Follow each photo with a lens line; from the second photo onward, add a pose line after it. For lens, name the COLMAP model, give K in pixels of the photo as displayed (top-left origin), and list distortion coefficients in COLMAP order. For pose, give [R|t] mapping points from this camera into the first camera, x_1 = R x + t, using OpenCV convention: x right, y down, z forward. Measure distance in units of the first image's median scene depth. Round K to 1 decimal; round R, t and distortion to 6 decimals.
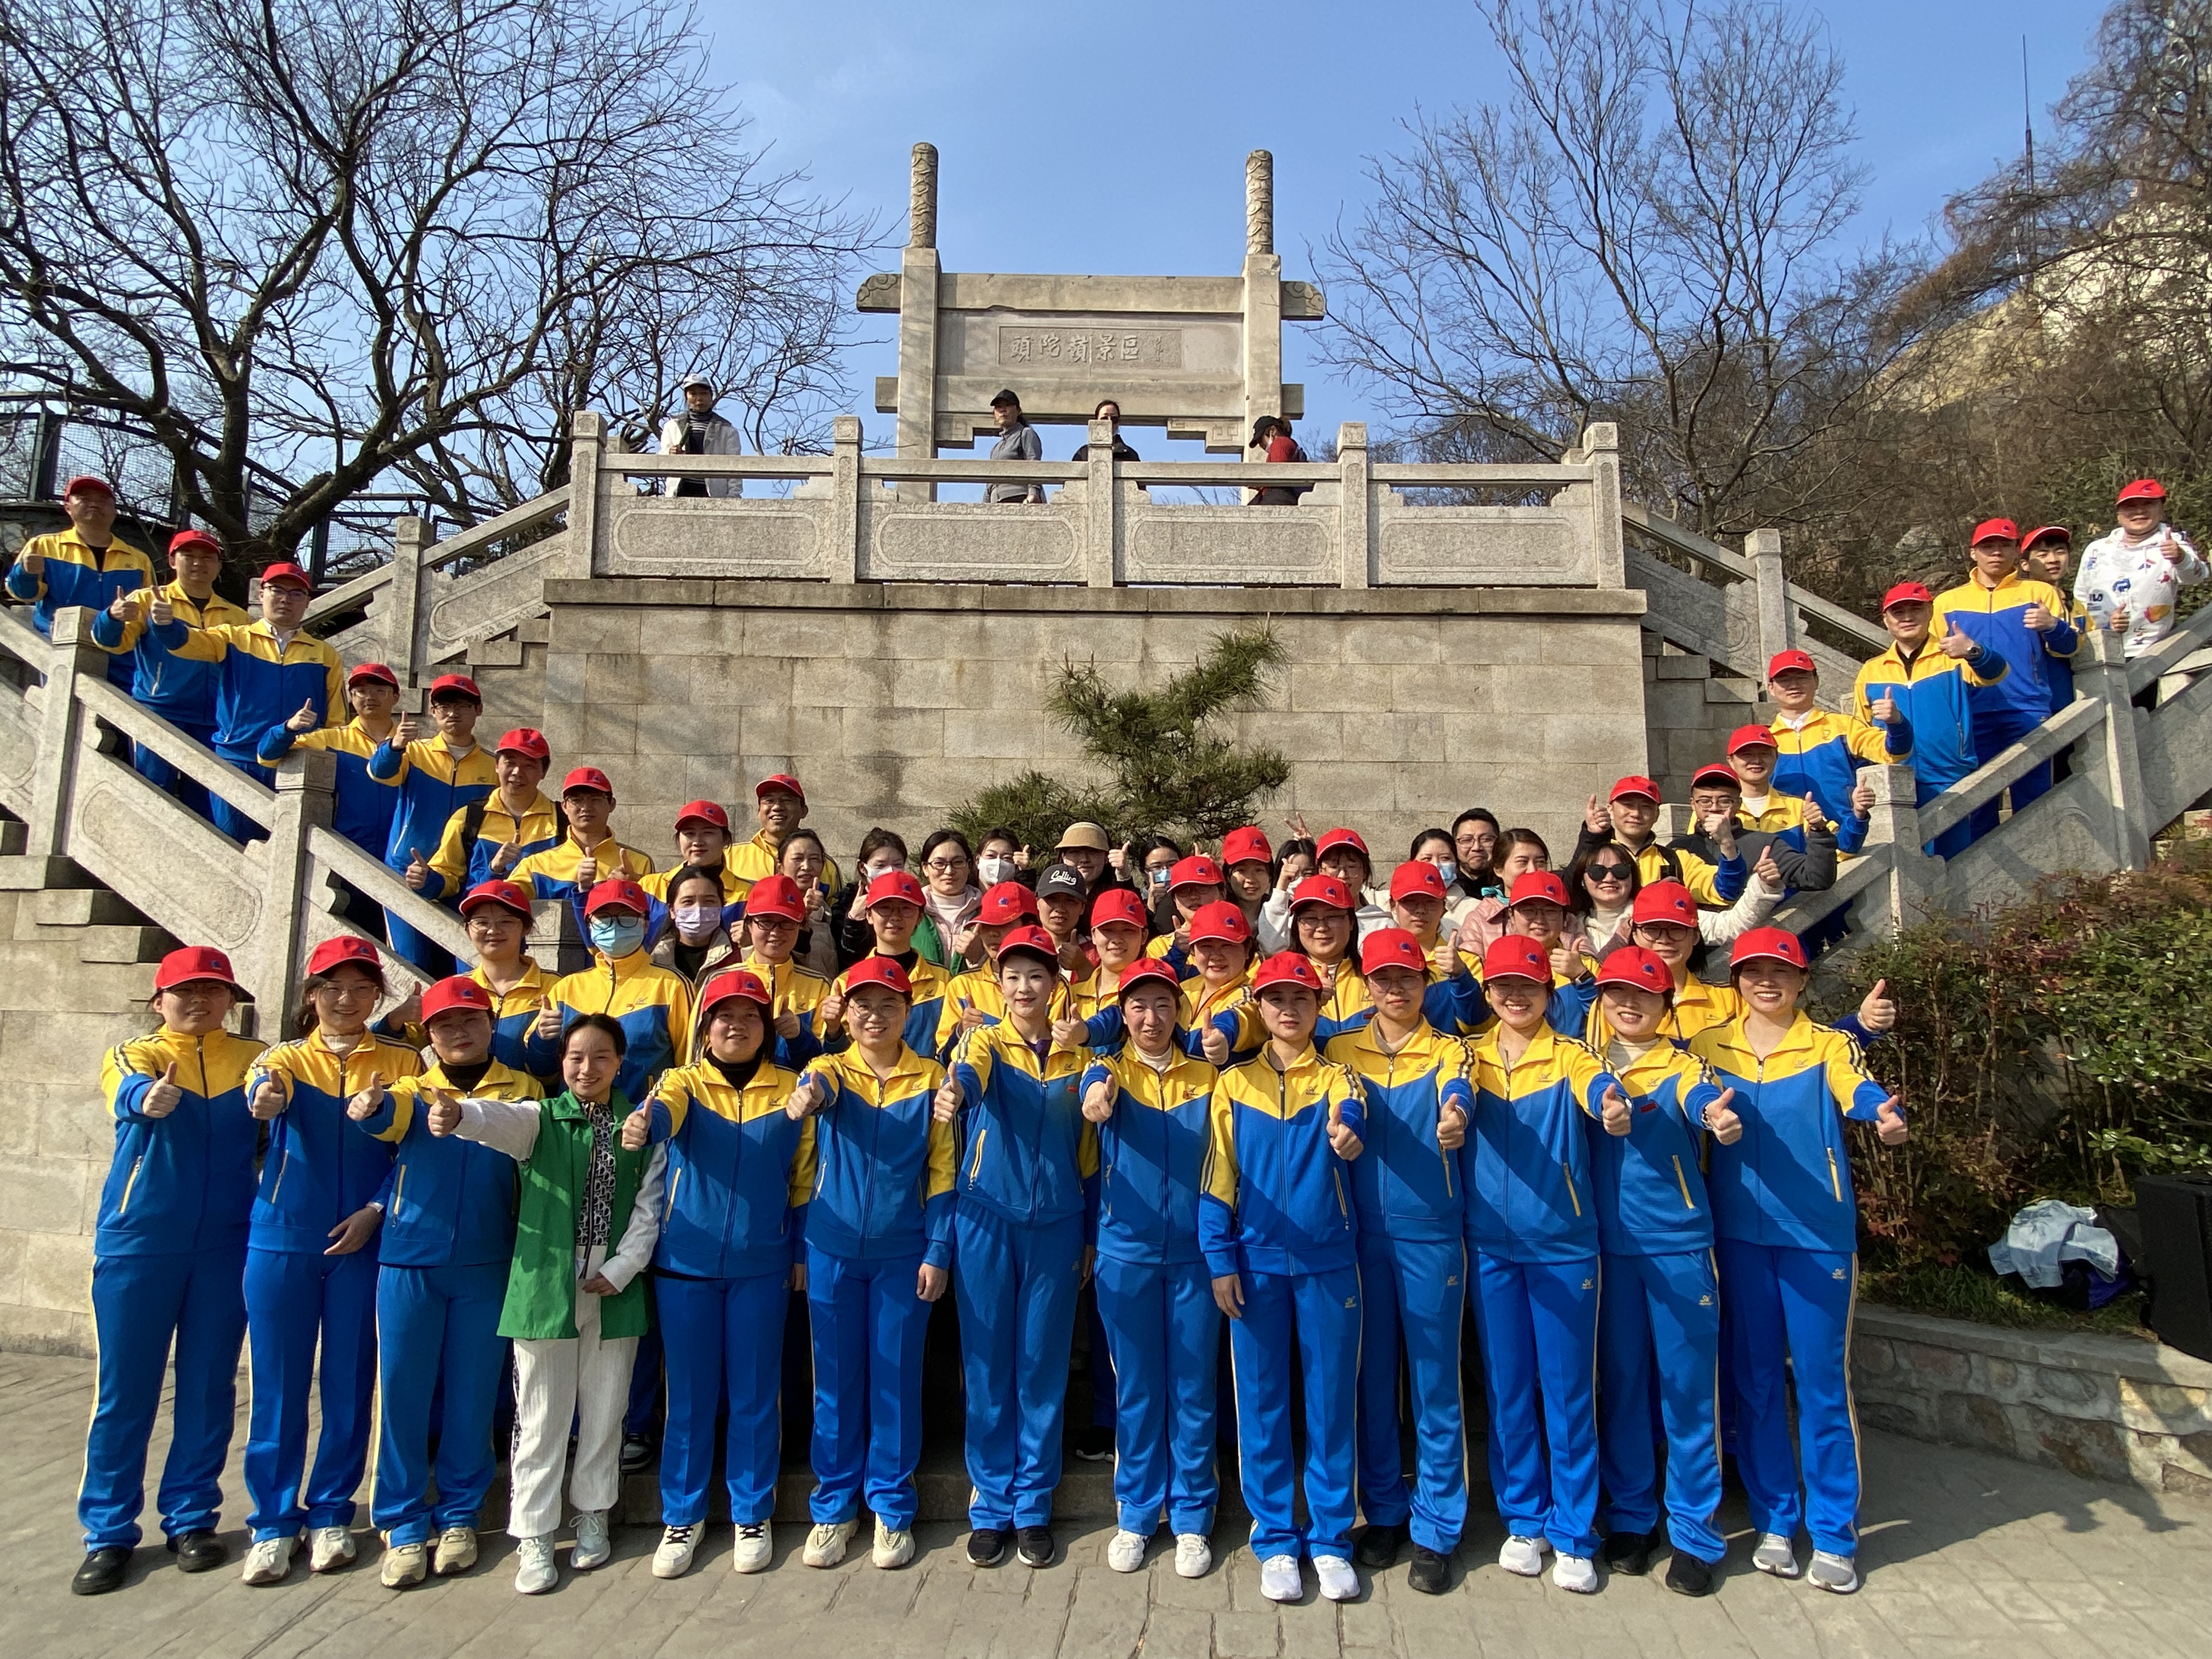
lens RADIAL K [[1171.7, 0, 1087.8], [0, 1171.7, 831.6], [0, 0, 1]] dist [0.001378, -0.005038]
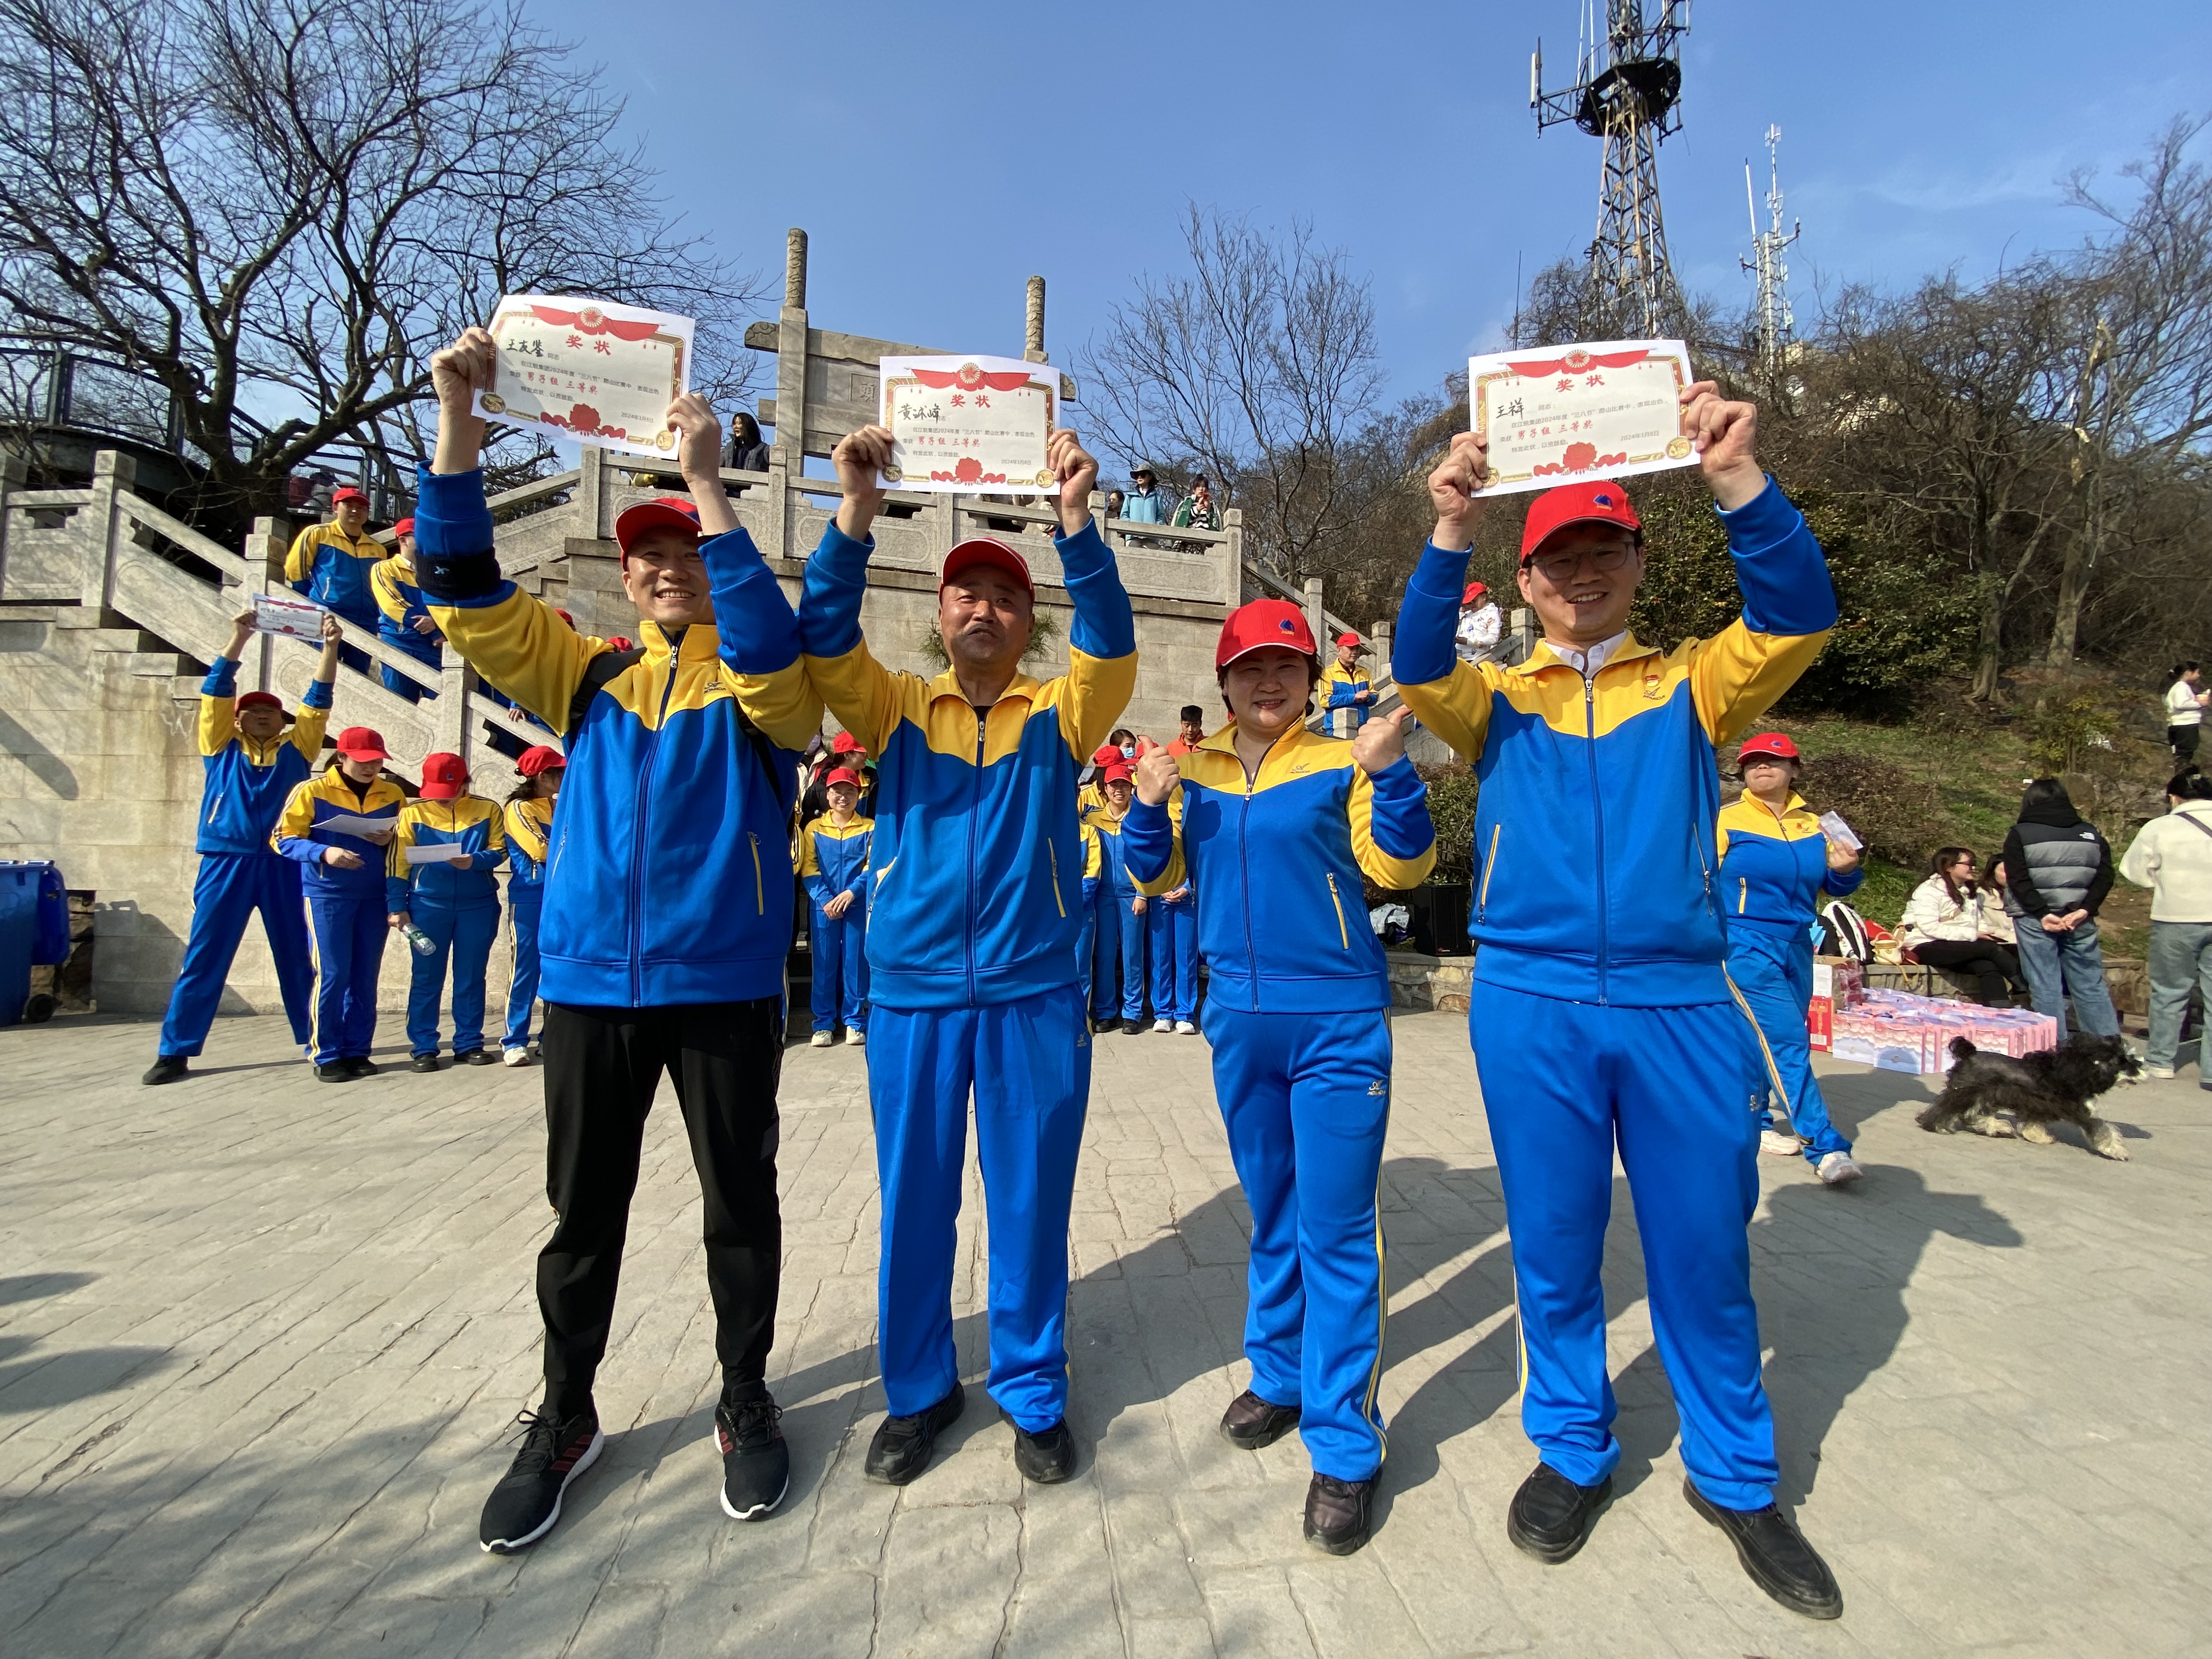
lens RADIAL K [[891.5, 0, 1110.1], [0, 891.5, 825.8], [0, 0, 1]] dist [-0.005386, -0.007178]
pose [[0.963091, 0.020871, 0.268365, -0.060444], [-0.042169, 0.996378, 0.073847, 0.023231], [-0.265852, -0.082438, 0.960483, -0.185137]]
